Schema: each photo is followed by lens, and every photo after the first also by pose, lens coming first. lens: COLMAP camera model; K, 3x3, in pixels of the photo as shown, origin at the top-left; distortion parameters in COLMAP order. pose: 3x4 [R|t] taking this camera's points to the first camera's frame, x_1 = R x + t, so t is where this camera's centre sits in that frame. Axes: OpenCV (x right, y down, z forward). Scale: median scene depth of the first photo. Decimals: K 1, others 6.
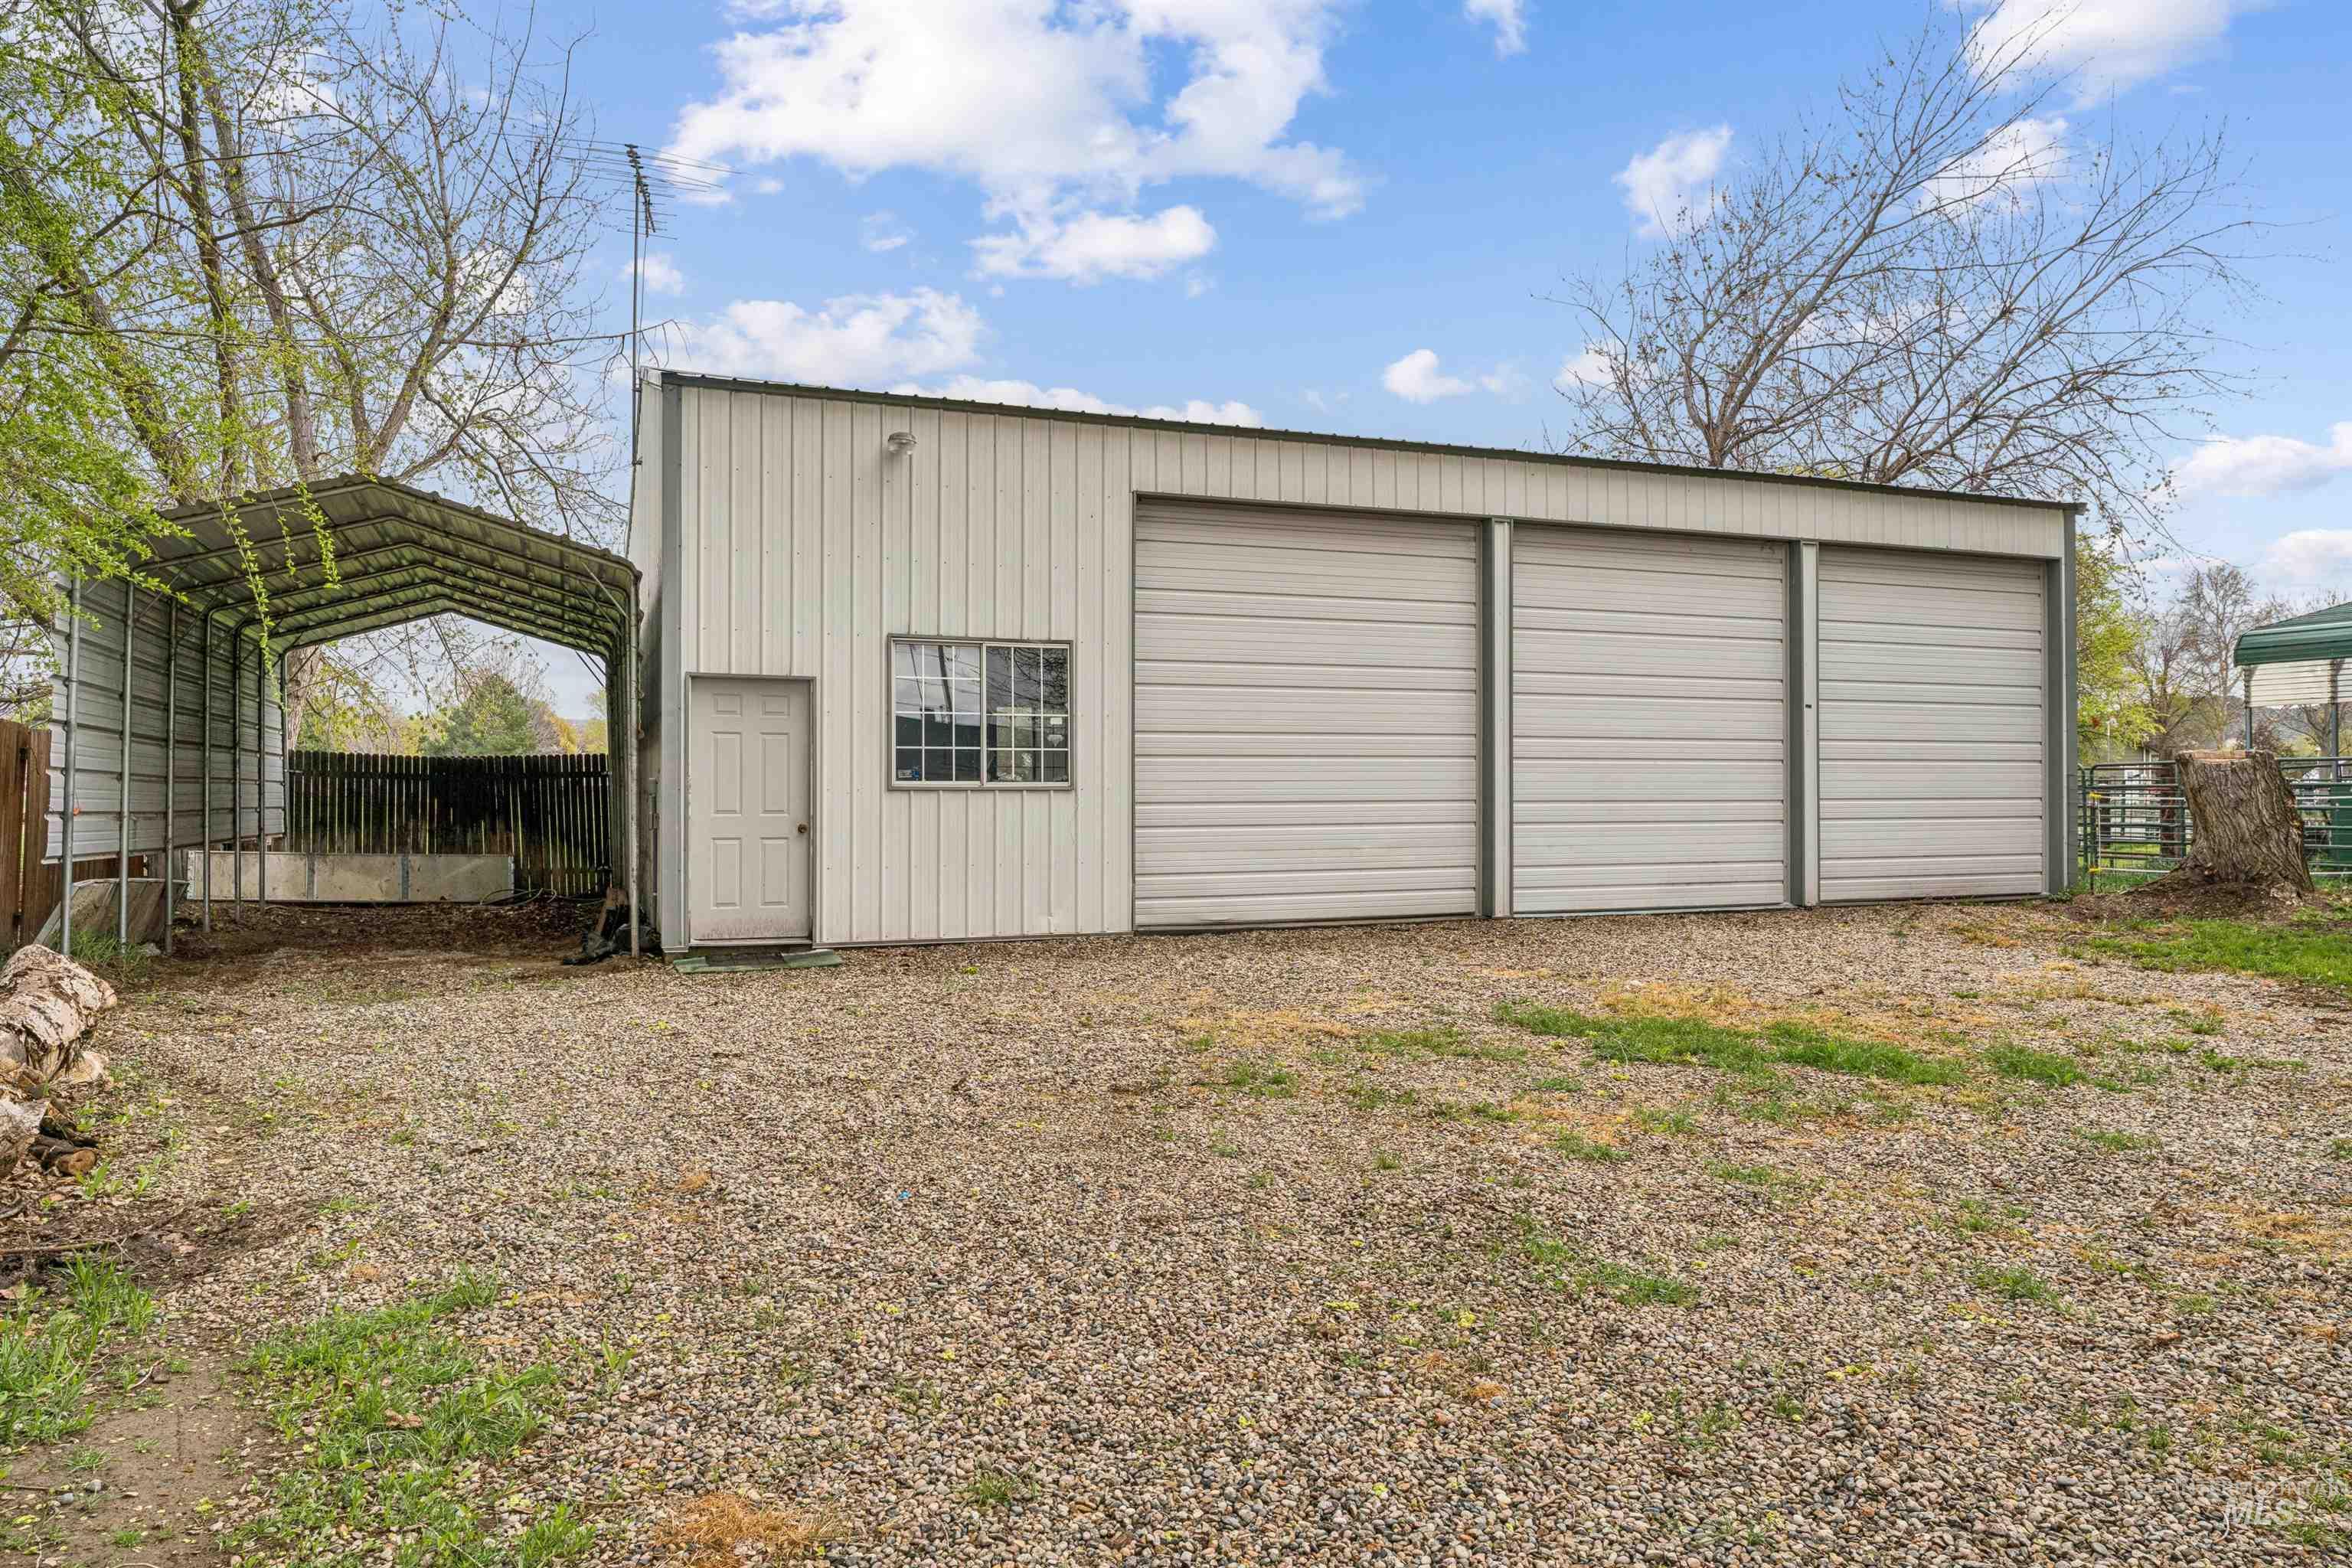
lens RADIAL K [[1566.3, 0, 1176.0], [0, 1566.3, 784.0], [0, 0, 1]] dist [0.005778, 0.000260]
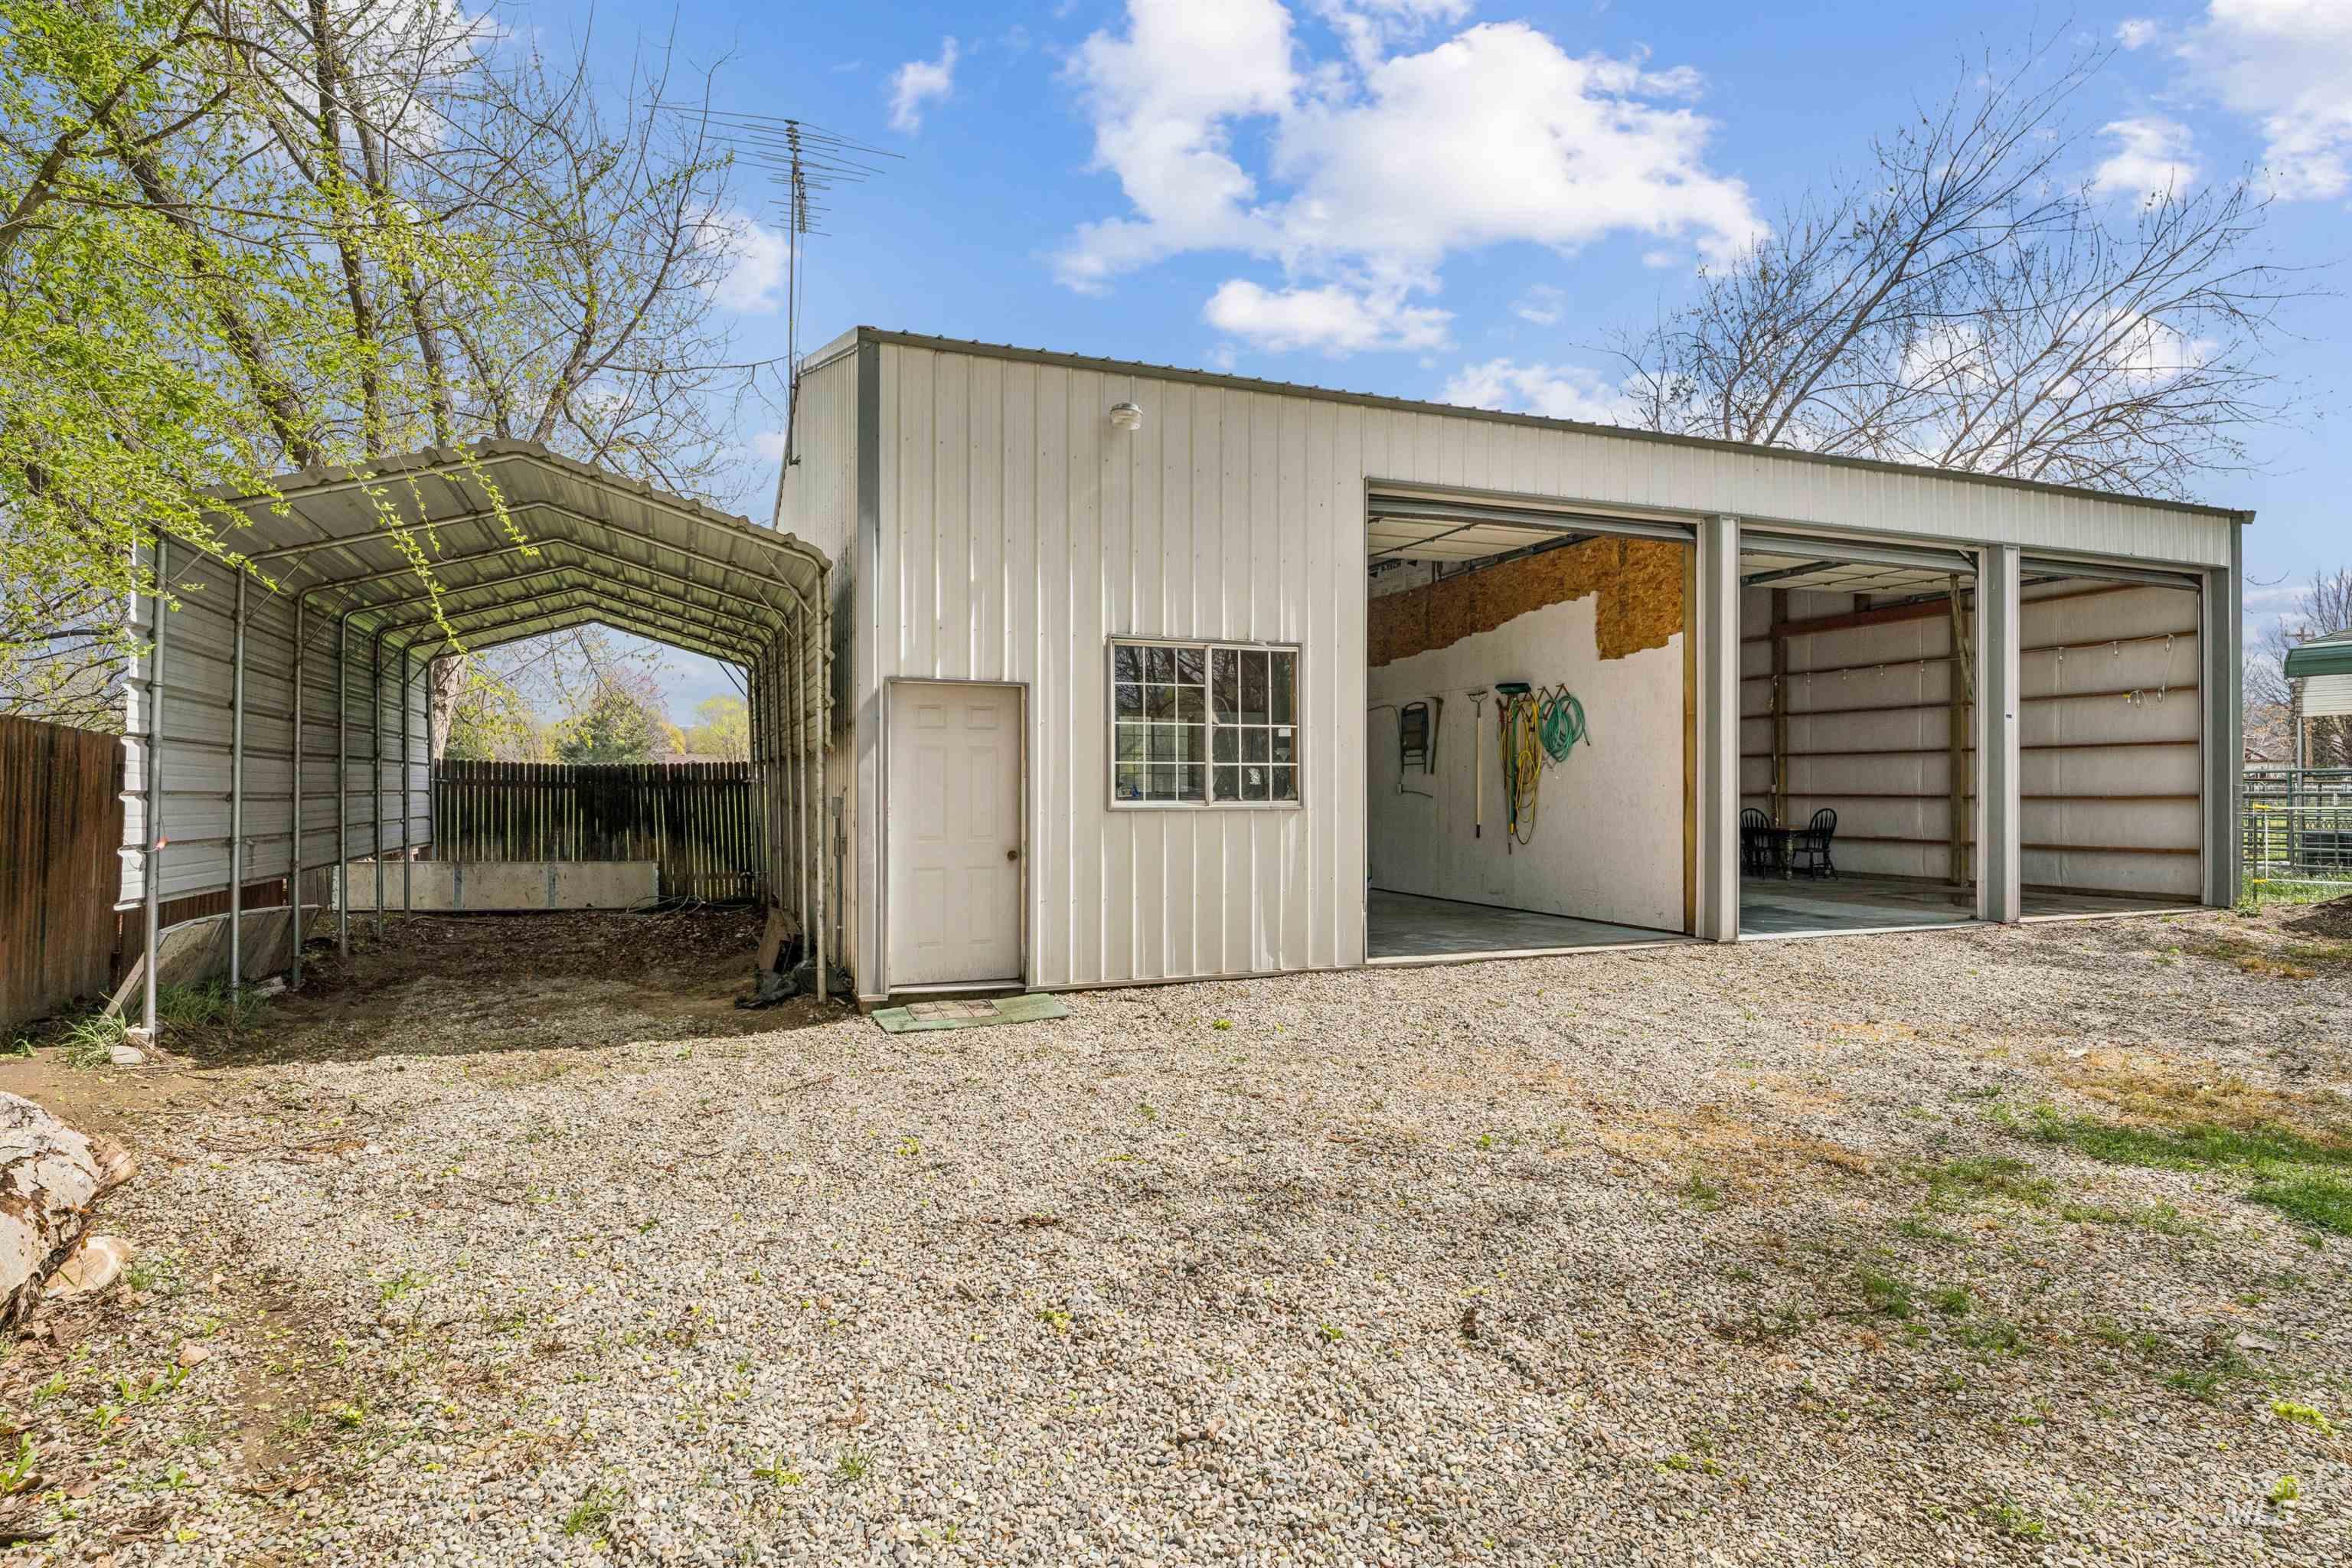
lens RADIAL K [[1261.3, 0, 1180.9], [0, 1261.3, 788.7], [0, 0, 1]] dist [-0.000684, 0.000779]
pose [[0.999935, -0.000157, 0.011438, -0.124295], [0.000052, 0.999958, 0.009162, -0.012724], [-0.011439, -0.009161, 0.999893, 0.239390]]
